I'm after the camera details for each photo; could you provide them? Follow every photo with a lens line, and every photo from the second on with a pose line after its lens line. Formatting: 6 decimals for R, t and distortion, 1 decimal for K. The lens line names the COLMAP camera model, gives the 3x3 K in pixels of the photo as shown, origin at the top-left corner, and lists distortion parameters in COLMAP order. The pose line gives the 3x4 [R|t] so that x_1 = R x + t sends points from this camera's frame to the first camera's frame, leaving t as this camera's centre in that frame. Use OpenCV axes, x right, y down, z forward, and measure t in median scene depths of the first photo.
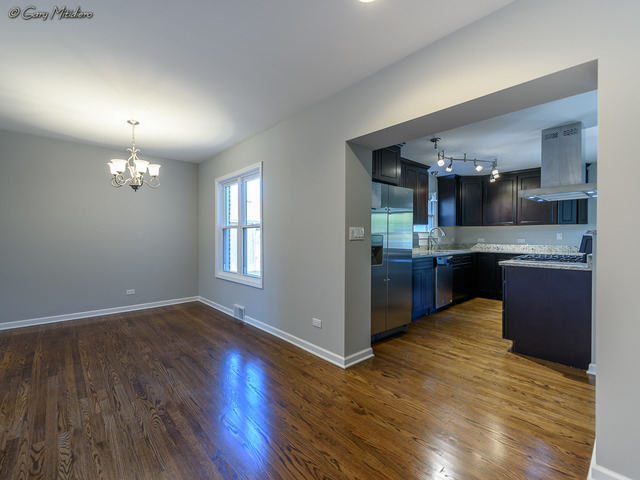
lens RADIAL K [[293.7, 0, 321.1], [0, 293.7, 237.7], [0, 0, 1]] dist [0.002936, 0.000034]
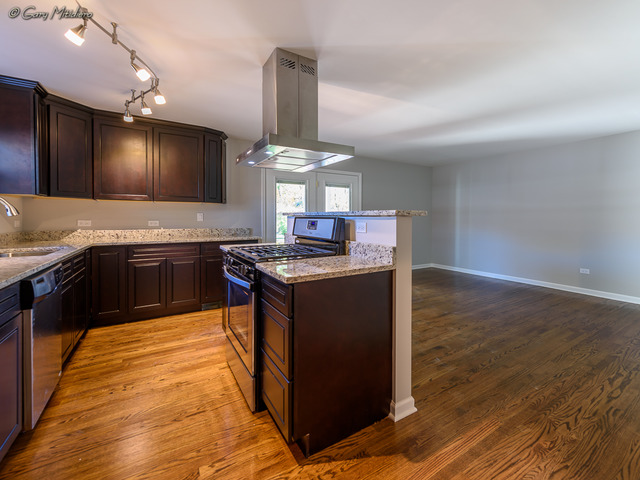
lens RADIAL K [[267.4, 0, 305.1], [0, 267.4, 216.2], [0, 0, 1]] dist [0.000401, 0.000004]
pose [[0.197681, 0.005304, 0.980252, 0.164827], [0.004325, 0.999971, -0.006283, -0.001512], [-0.980257, 0.005482, 0.197652, 0.664982]]
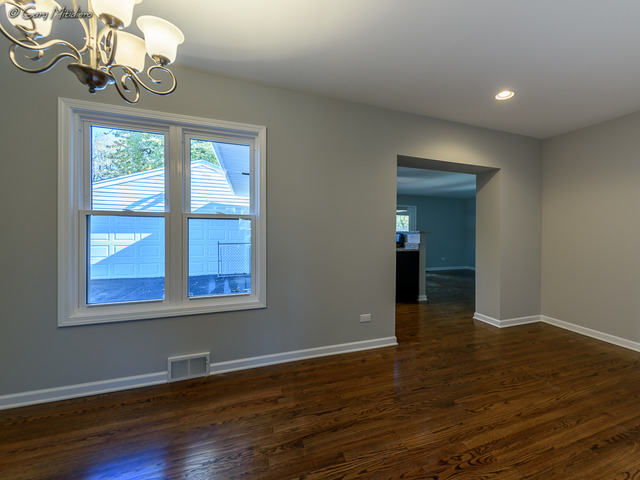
lens RADIAL K [[293.7, 0, 324.9], [0, 293.7, 231.2], [0, 0, 1]] dist [0.002936, 0.000034]
pose [[0.332012, 0.004513, 0.943264, -0.754084], [-0.002987, 0.999989, -0.003733, -0.006256], [-0.943271, -0.001579, 0.332021, 0.582104]]
